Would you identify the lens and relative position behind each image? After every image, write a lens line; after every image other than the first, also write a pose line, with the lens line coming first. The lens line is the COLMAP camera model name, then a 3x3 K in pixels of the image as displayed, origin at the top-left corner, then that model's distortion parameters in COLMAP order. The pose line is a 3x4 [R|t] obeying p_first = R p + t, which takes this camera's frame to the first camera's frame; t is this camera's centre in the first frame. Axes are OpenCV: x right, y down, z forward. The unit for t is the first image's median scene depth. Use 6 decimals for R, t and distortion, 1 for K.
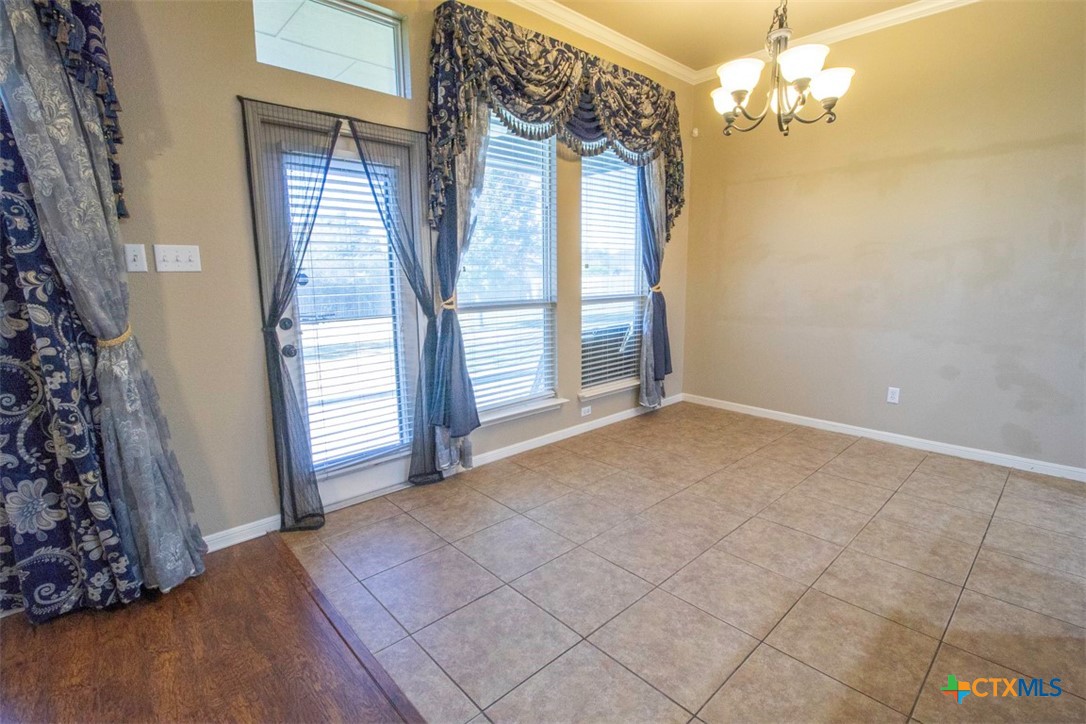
lens RADIAL K [[506.7, 0, 544.2], [0, 506.7, 359.0], [0, 0, 1]] dist [0.000365, -0.011322]
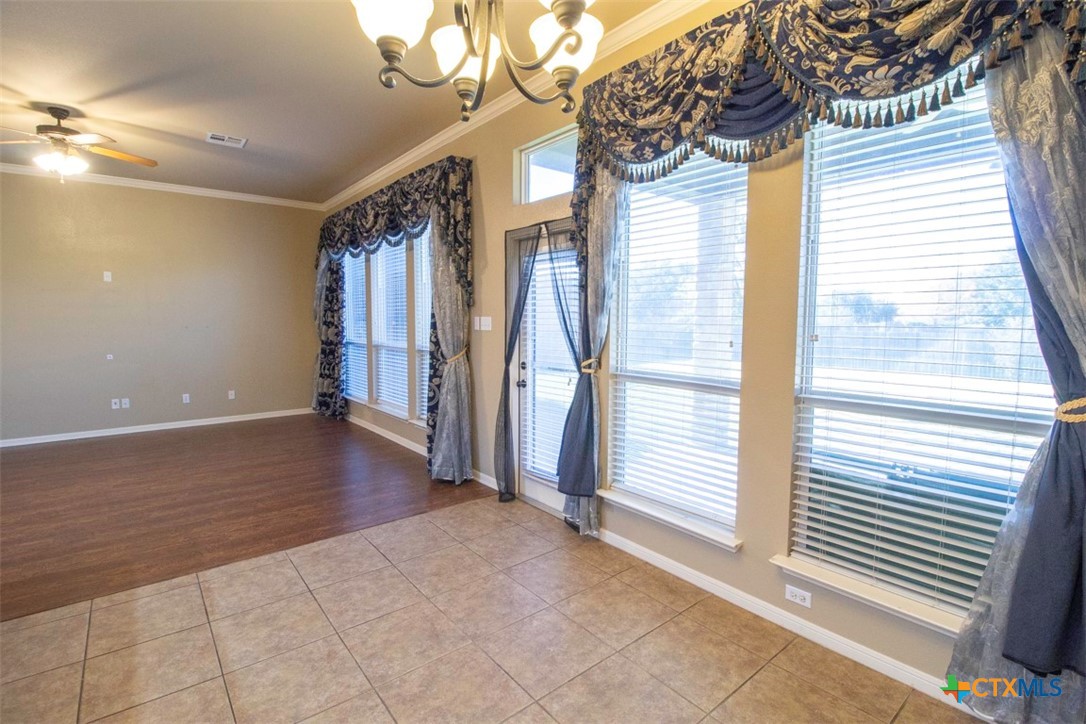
lens RADIAL K [[506.7, 0, 553.5], [0, 506.7, 356.8], [0, 0, 1]] dist [0.000365, -0.011322]
pose [[-0.057174, 0.088301, -0.994452, 0.987383], [-0.169510, 0.980760, 0.096830, -0.254705], [0.983869, 0.174106, -0.041106, 1.128816]]
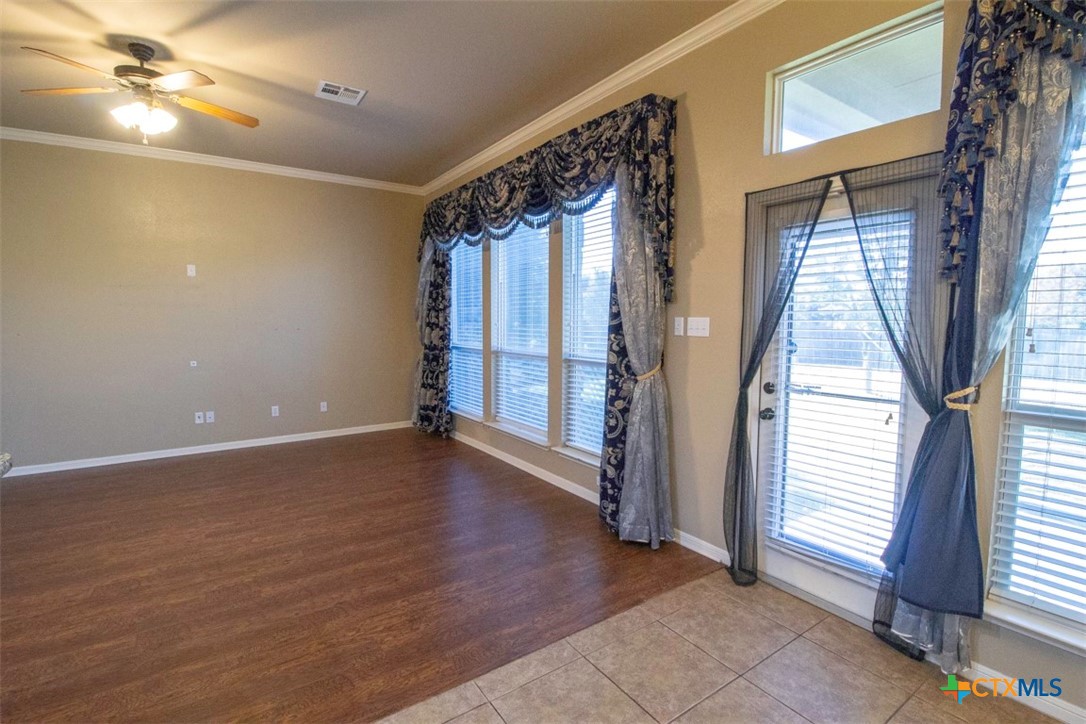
lens RADIAL K [[506.7, 0, 553.3], [0, 506.7, 358.0], [0, 0, 1]] dist [0.000365, -0.011322]
pose [[-0.140571, 0.089515, -0.986016, 0.581766], [-0.167311, 0.979433, 0.112771, -0.171536], [0.975831, 0.180824, -0.122703, 0.667546]]
